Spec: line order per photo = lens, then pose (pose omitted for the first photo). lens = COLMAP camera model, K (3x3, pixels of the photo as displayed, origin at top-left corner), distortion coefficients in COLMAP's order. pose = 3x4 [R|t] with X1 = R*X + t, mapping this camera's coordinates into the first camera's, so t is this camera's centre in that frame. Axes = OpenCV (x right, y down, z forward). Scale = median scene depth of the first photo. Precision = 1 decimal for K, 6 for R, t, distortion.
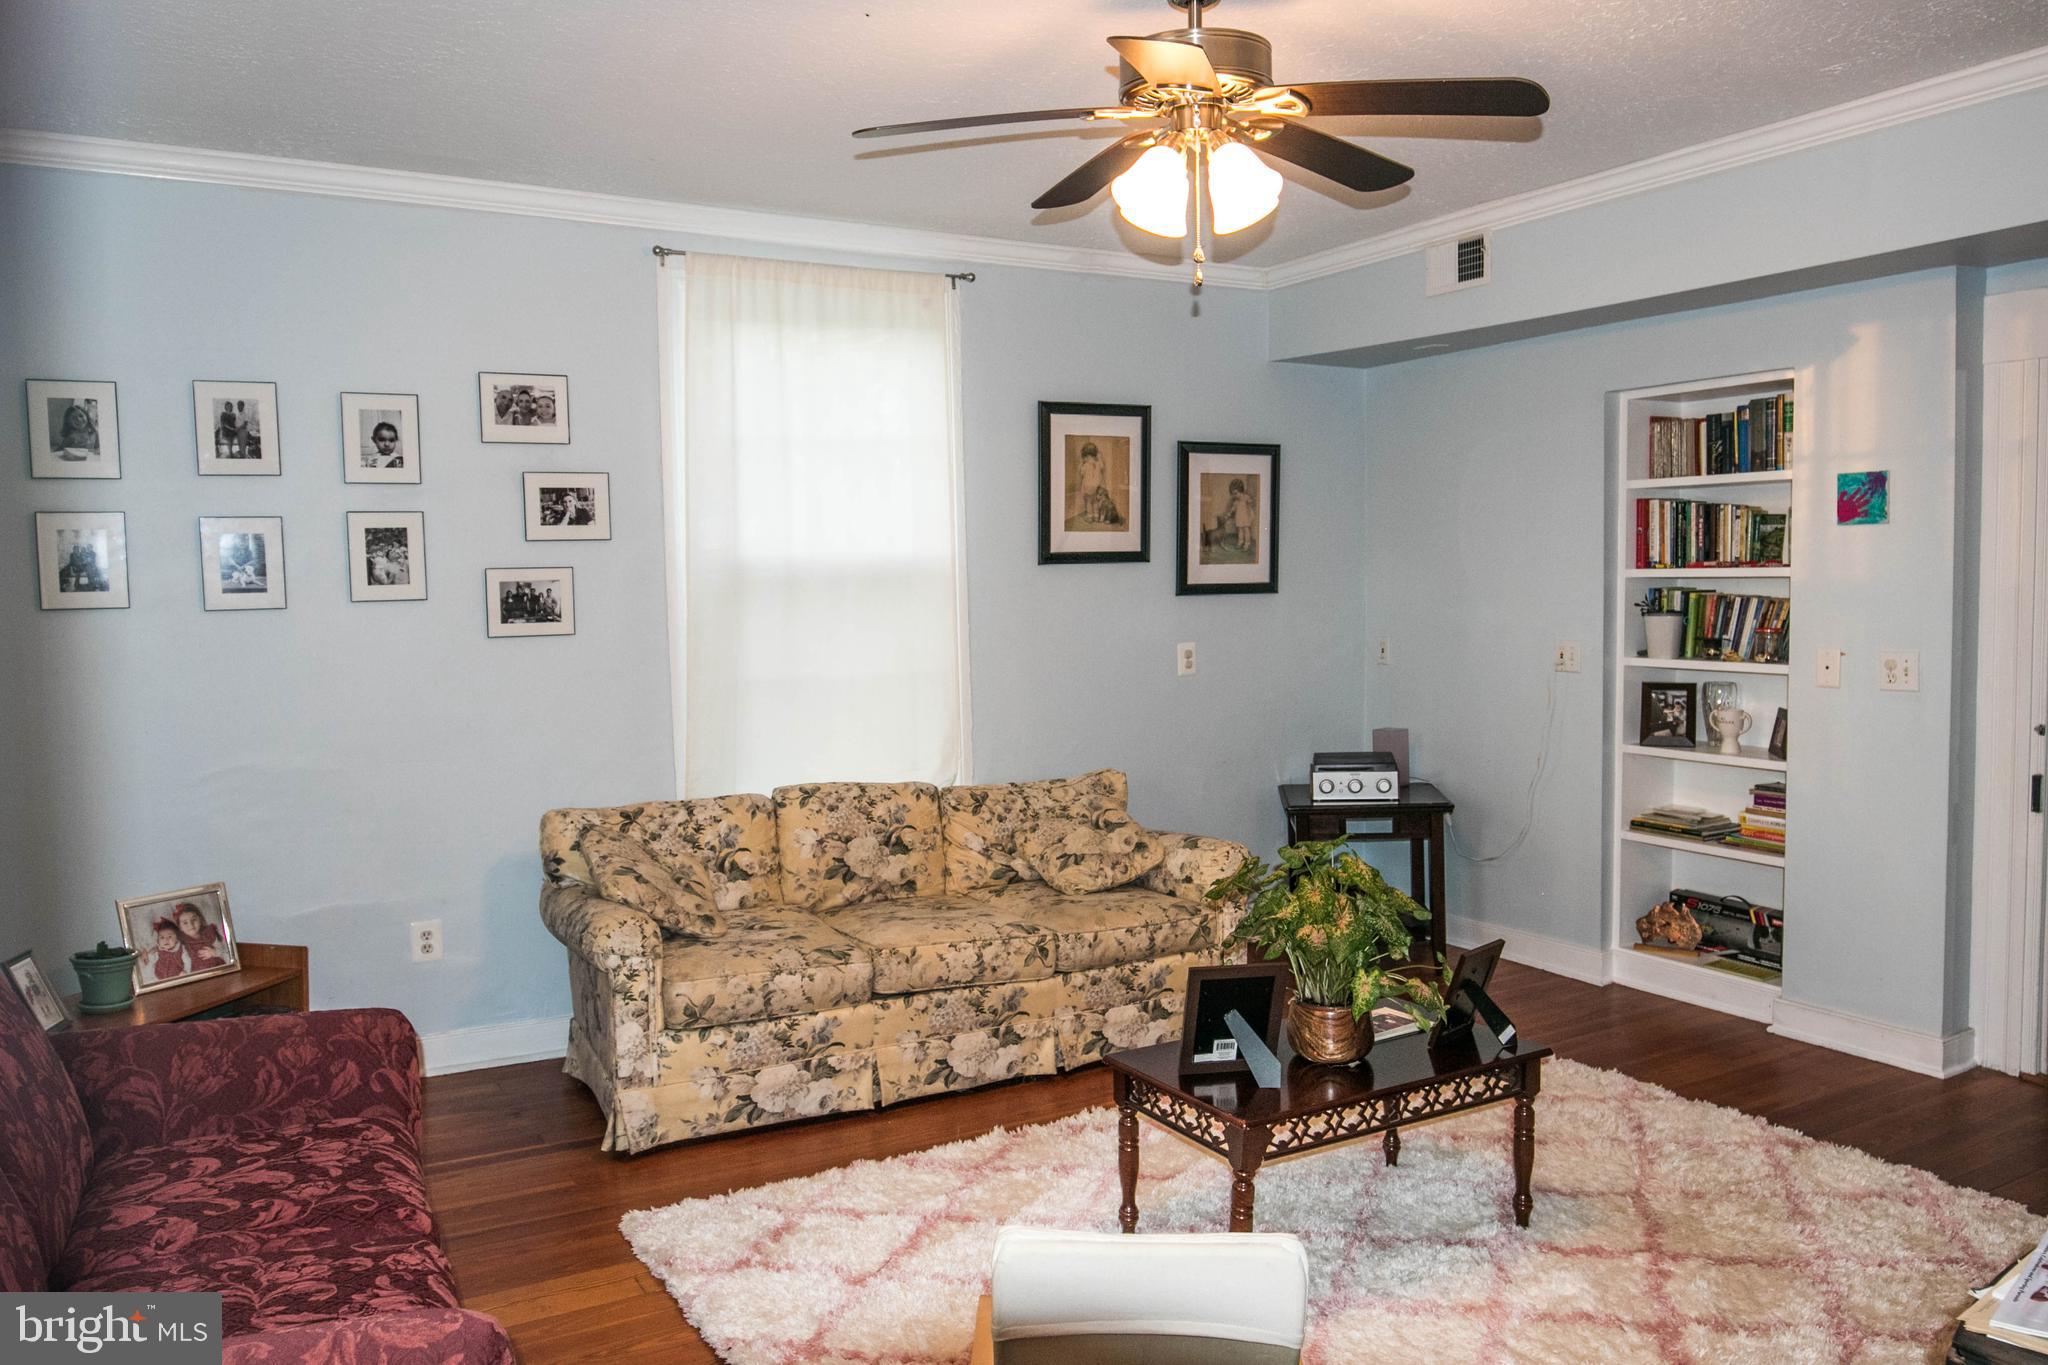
lens RADIAL K [[1549.7, 0, 1029.2], [0, 1549.7, 684.2], [0, 0, 1]] dist [0.020875, -0.012520]
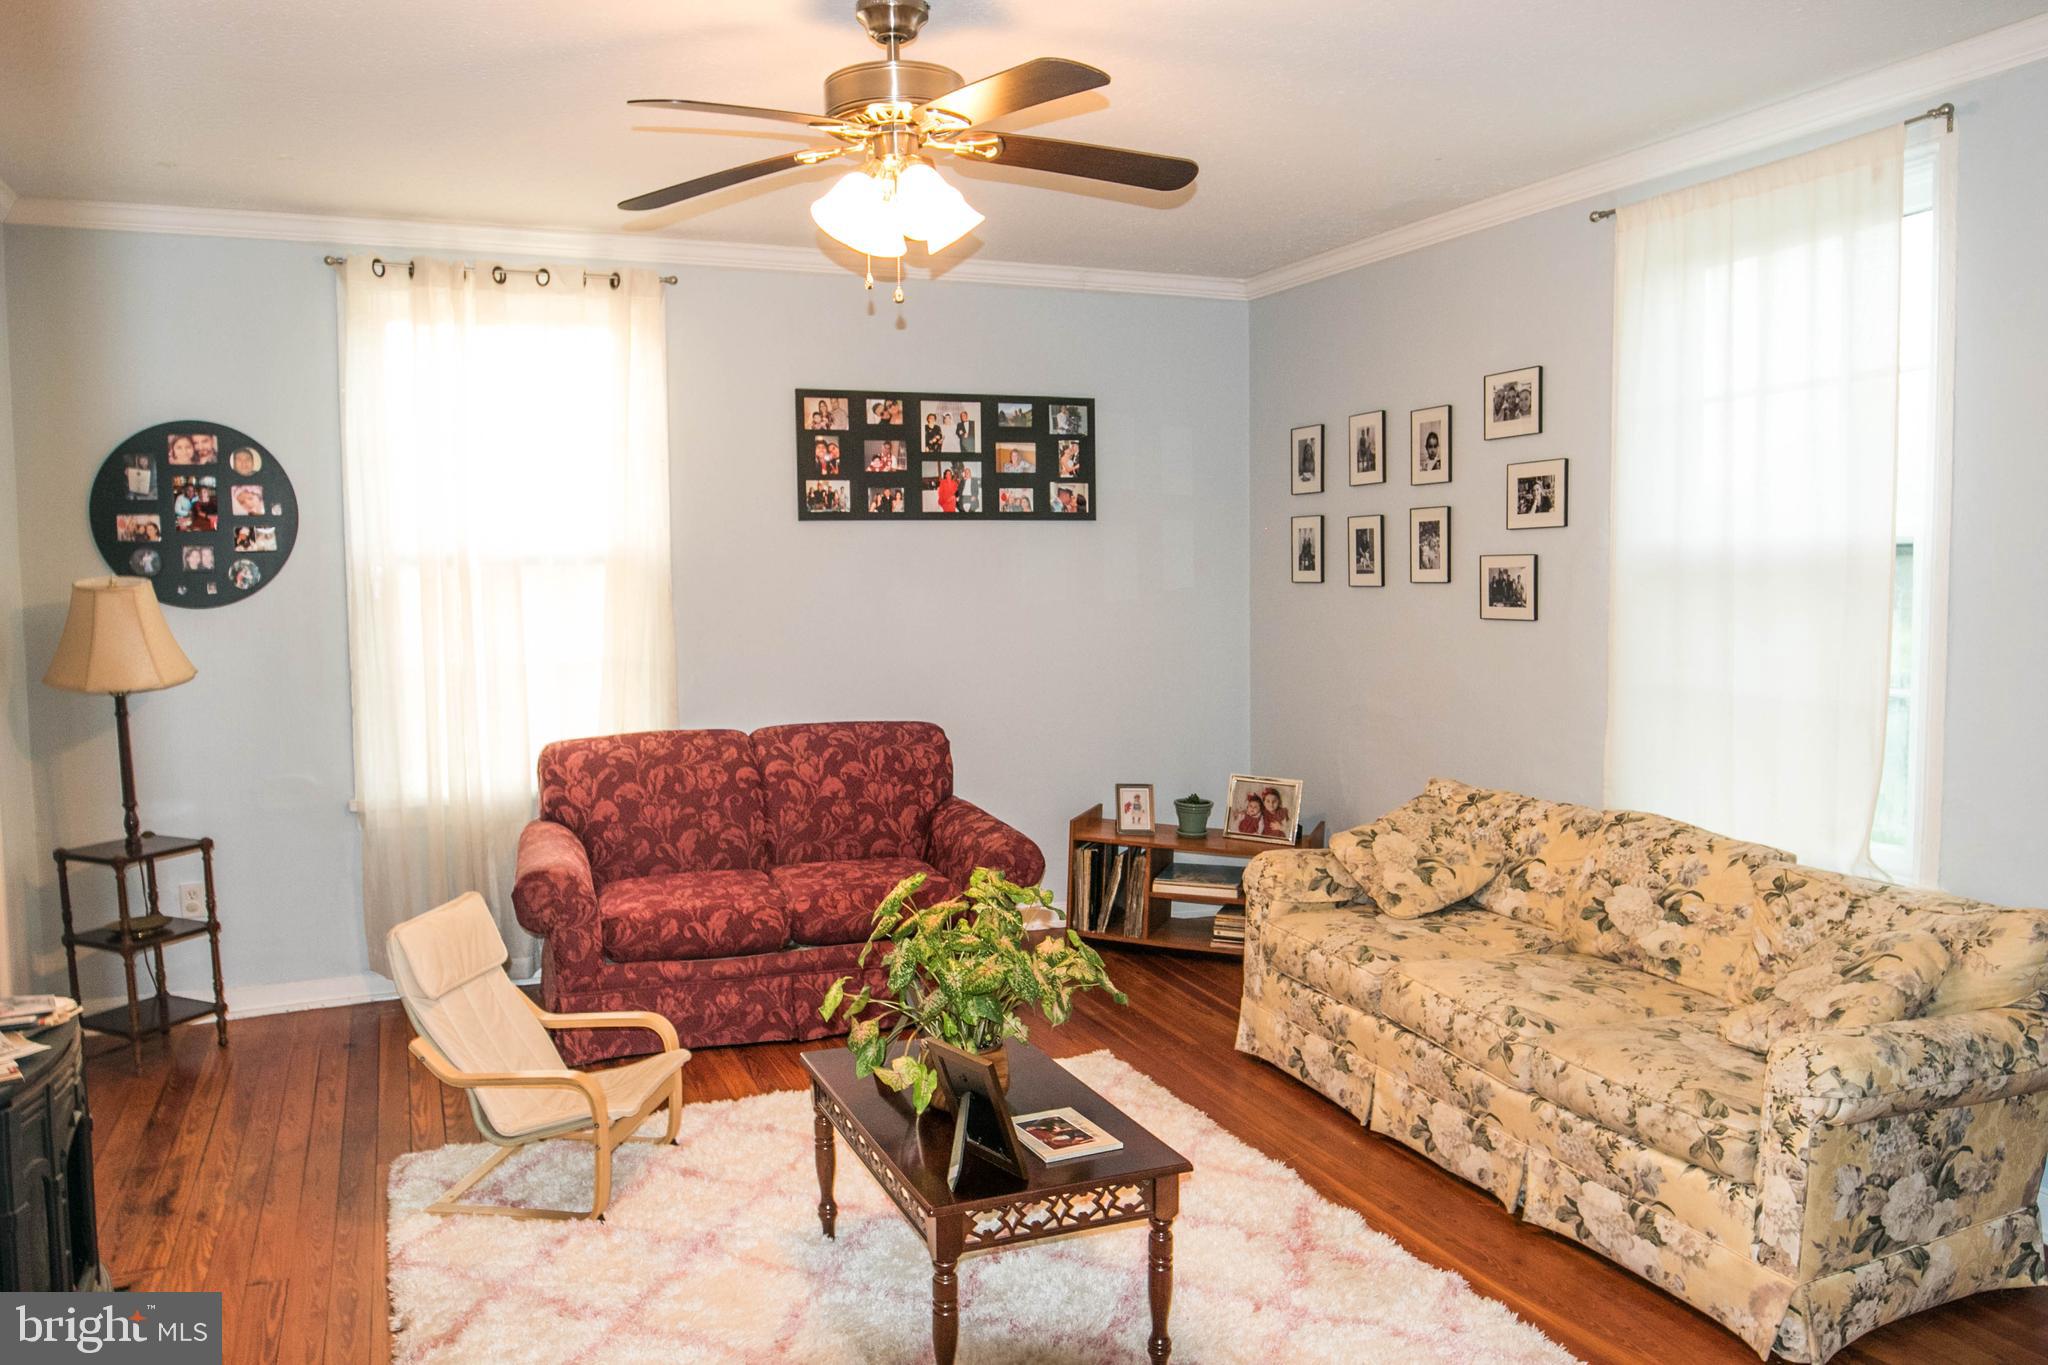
lens RADIAL K [[1549.7, 0, 1027.8], [0, 1549.7, 686.0], [0, 0, 1]] dist [0.020875, -0.012520]
pose [[-0.135509, 0.091245, -0.986566, 0.779298], [-0.064792, 0.992803, 0.100721, -0.072279], [0.988655, 0.077570, -0.128622, 0.826181]]
